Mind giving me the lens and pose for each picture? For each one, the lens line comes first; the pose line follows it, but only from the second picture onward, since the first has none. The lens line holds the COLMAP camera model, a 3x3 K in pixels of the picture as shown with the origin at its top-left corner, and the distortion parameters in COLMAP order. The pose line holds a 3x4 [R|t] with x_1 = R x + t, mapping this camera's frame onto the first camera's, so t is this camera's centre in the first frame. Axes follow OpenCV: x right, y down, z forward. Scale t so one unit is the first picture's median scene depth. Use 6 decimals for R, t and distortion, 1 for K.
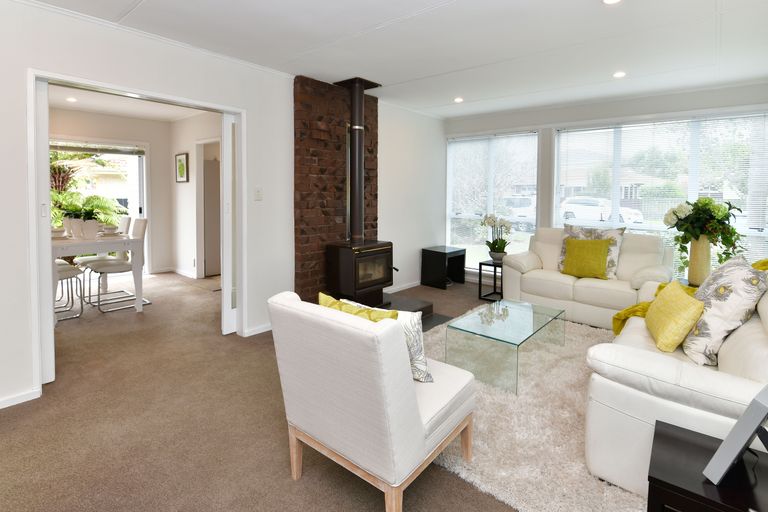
lens RADIAL K [[389.0, 0, 369.8], [0, 389.0, 257.7], [0, 0, 1]] dist [-0.000672, -0.000172]
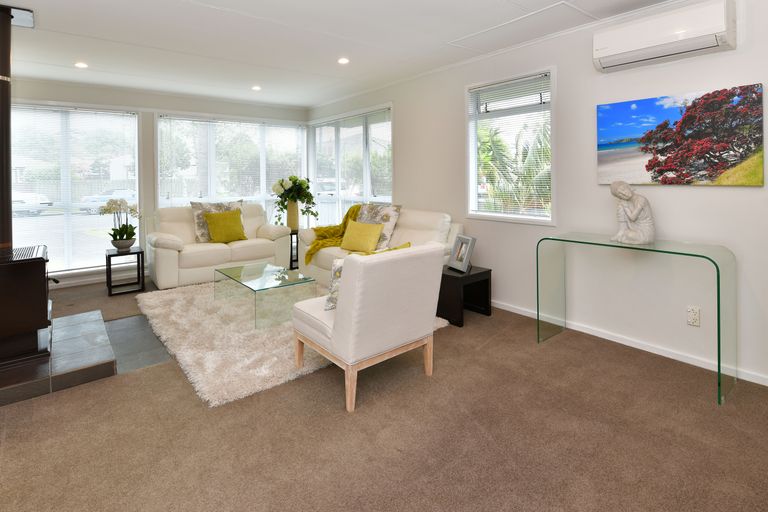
lens RADIAL K [[389.0, 0, 369.8], [0, 389.0, 257.7], [0, 0, 1]] dist [-0.000672, -0.000172]
pose [[0.222239, -0.210877, 0.951914, -0.557303], [0.173215, 0.969338, 0.174297, -0.041219], [-0.959482, 0.126150, 0.251951, 0.258770]]
